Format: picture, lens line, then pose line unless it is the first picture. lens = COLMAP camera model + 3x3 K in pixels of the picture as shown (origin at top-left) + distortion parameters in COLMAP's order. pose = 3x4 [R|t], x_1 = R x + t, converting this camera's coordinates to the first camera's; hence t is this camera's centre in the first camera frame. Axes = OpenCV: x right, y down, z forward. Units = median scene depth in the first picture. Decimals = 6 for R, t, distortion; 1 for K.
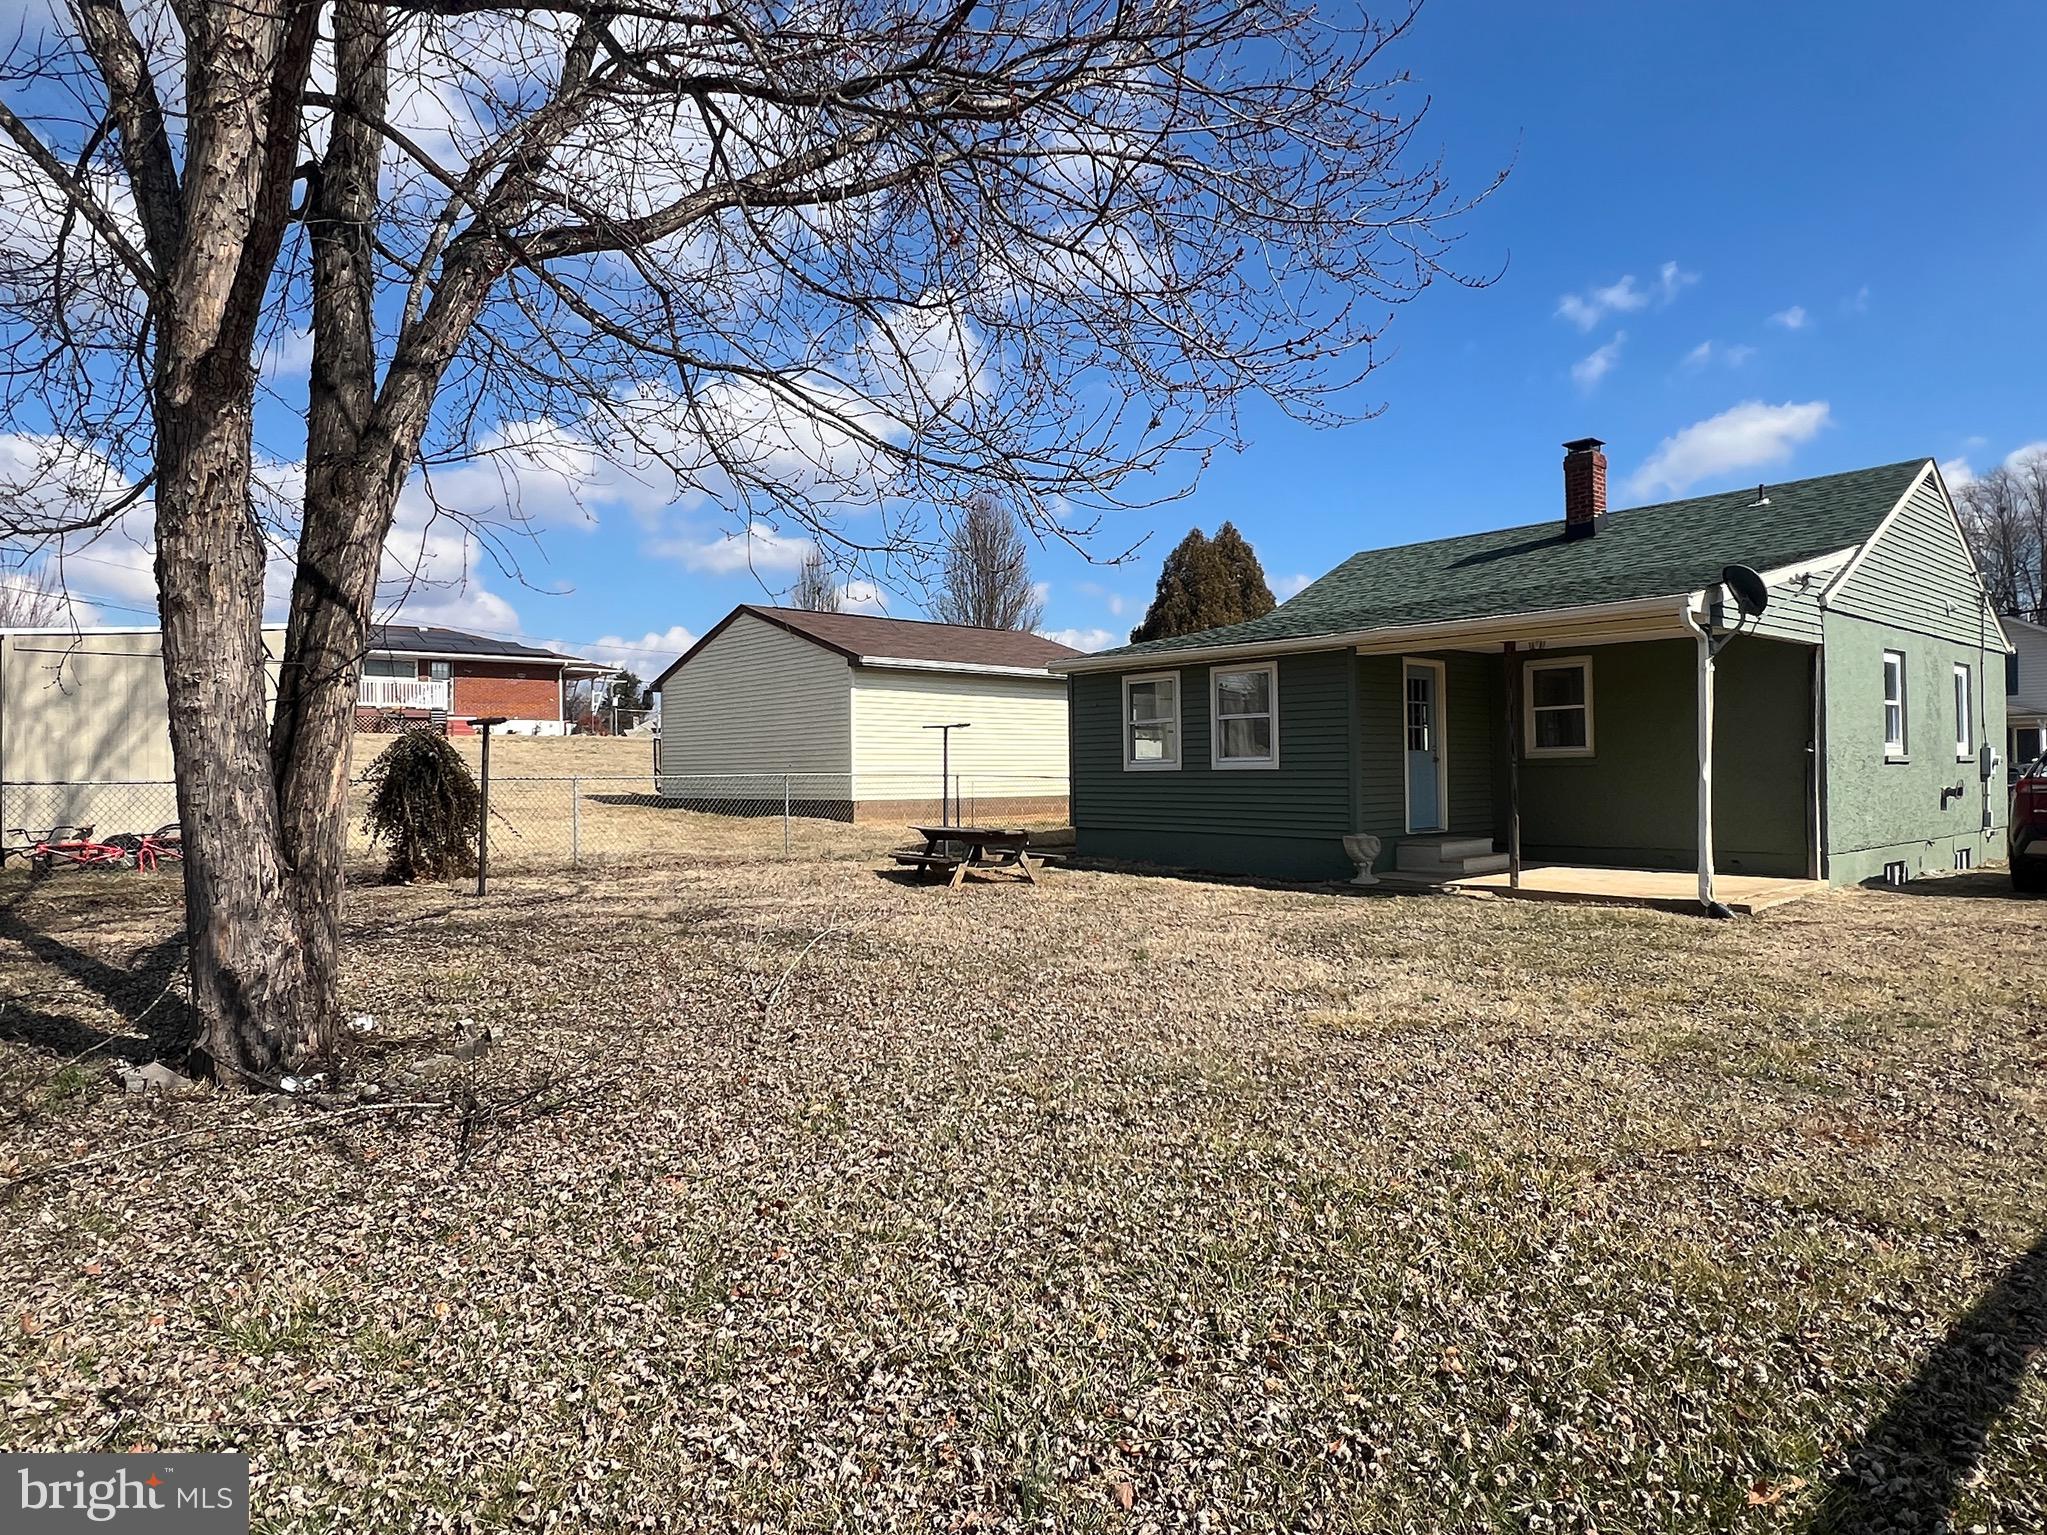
lens RADIAL K [[1193.2, 0, 1023.5], [0, 1193.2, 767.5], [0, 0, 1]] dist [-0.001496, 0.001918]
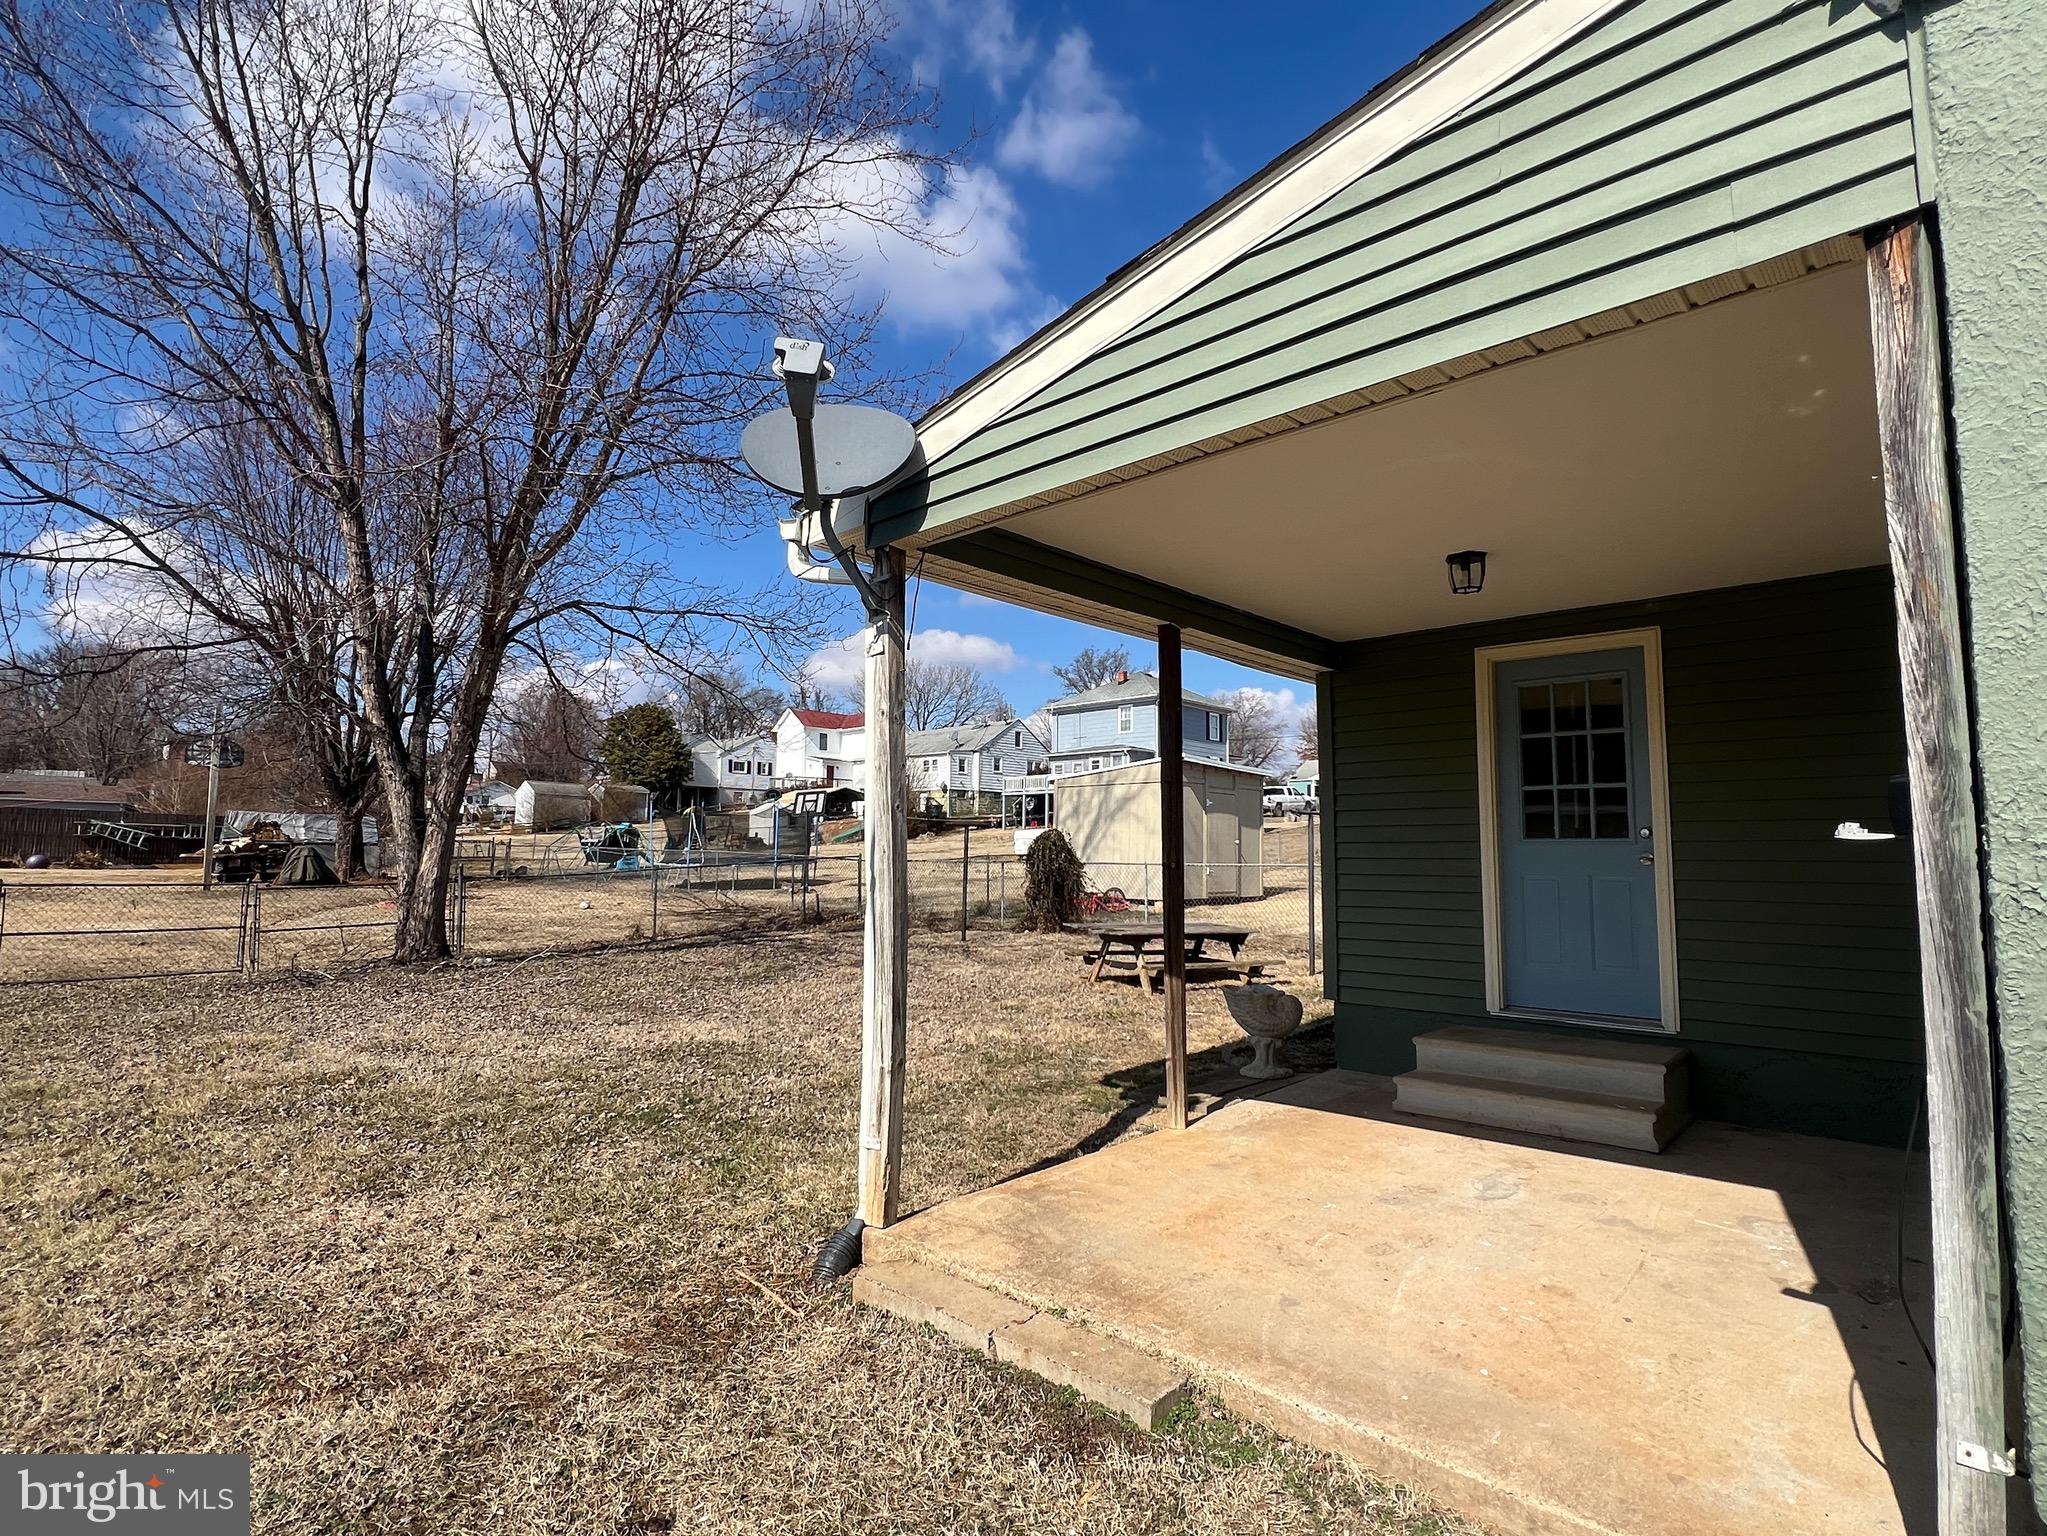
lens RADIAL K [[1030.8, 0, 1029.7], [0, 1030.8, 766.9], [0, 0, 1]] dist [-0.002499, 0.000666]
pose [[0.139382, -0.076397, -0.987287, 0.704331], [0.000860, 0.997028, -0.077029, -0.009958], [0.990238, 0.009887, 0.139034, 0.755792]]
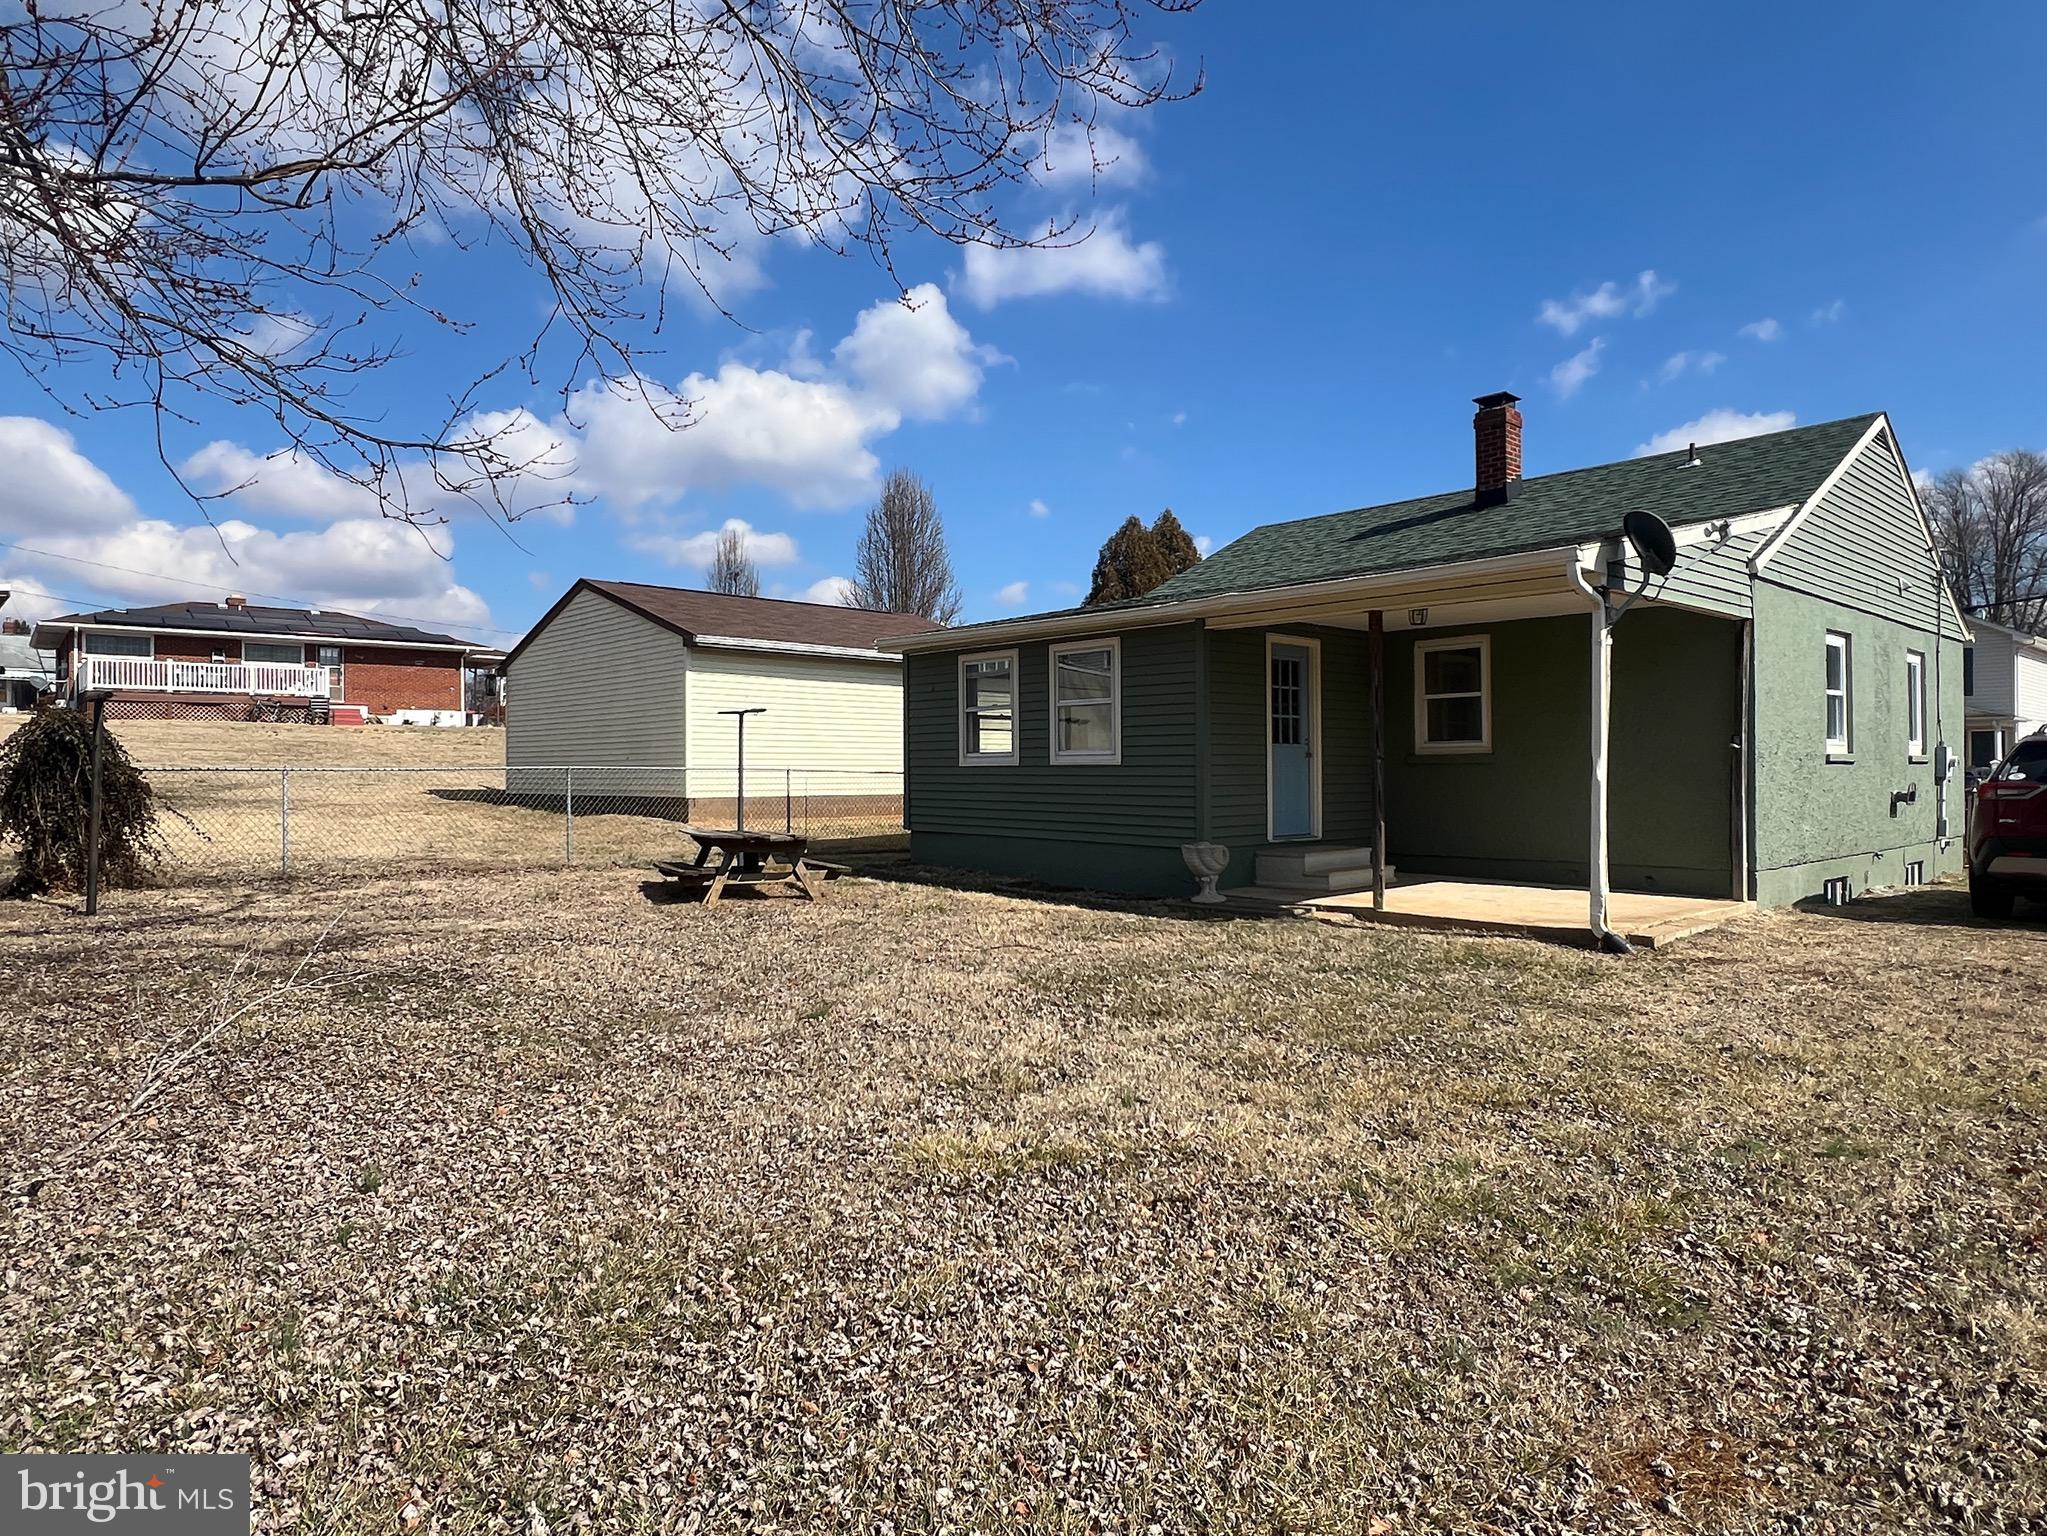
lens RADIAL K [[1186.0, 0, 1023.5], [0, 1186.0, 768.0], [0, 0, 1]] dist [0.001524, -0.000378]
pose [[0.999728, 0.007206, 0.022159, 0.125425], [-0.007263, 0.999970, 0.002517, 0.002199], [-0.022140, -0.002678, 0.999751, 0.158554]]
